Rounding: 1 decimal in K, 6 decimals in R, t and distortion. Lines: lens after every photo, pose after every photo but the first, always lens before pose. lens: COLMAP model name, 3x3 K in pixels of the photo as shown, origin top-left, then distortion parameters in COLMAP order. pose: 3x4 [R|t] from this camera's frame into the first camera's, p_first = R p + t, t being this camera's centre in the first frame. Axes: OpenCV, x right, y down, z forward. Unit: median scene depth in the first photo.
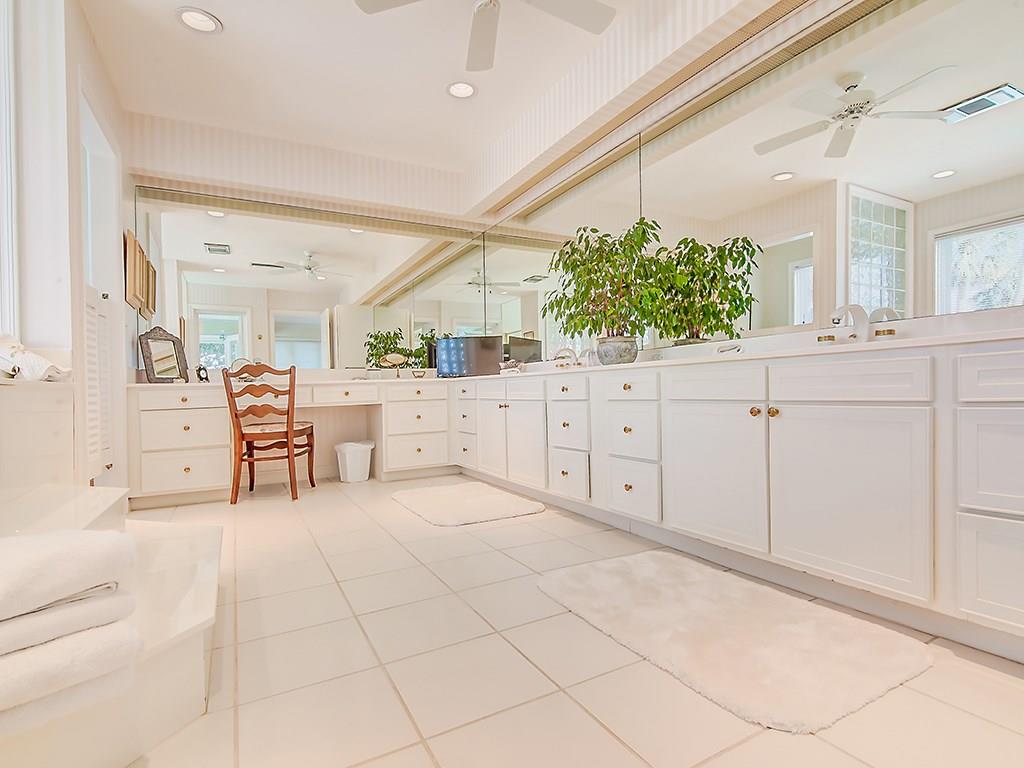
lens RADIAL K [[517.0, 0, 512.0], [0, 517.0, 384.0], [0, 0, 1]] dist [-0.003748, -0.001153]
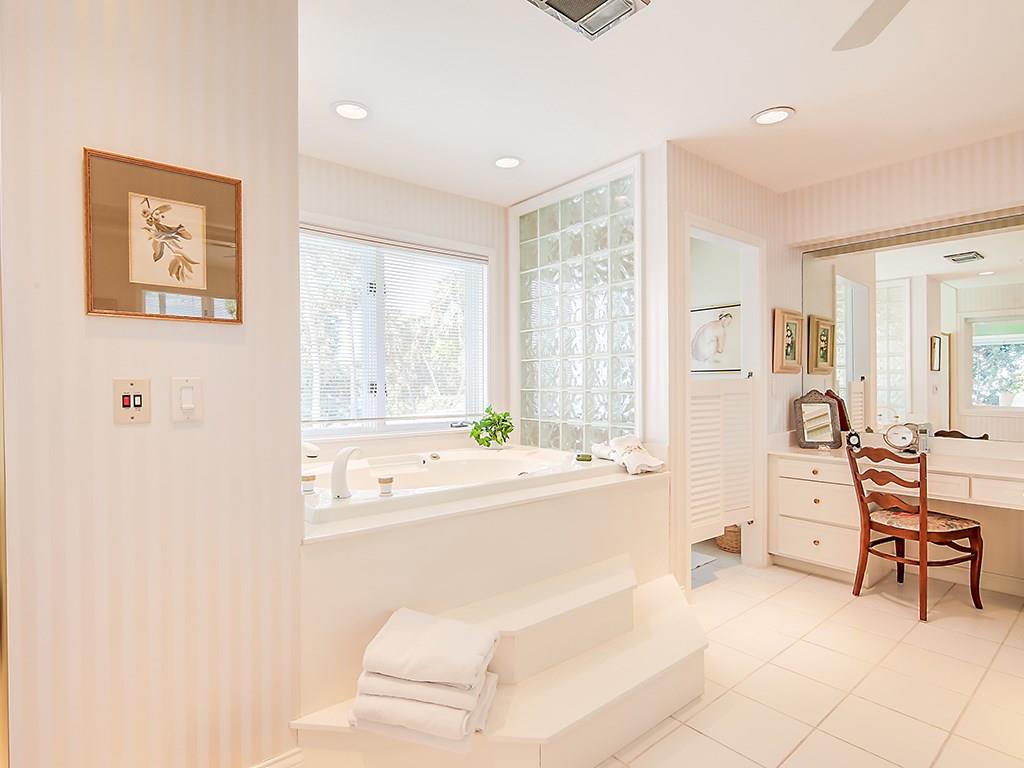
lens RADIAL K [[539.1, 0, 512.0], [0, 539.1, 384.0], [0, 0, 1]] dist [-0.023231, -0.000719]
pose [[0.199938, 0.029938, -0.979351, 0.240105], [0.003085, 0.999509, 0.031184, -0.167017], [0.979804, -0.009256, 0.199747, 0.221895]]
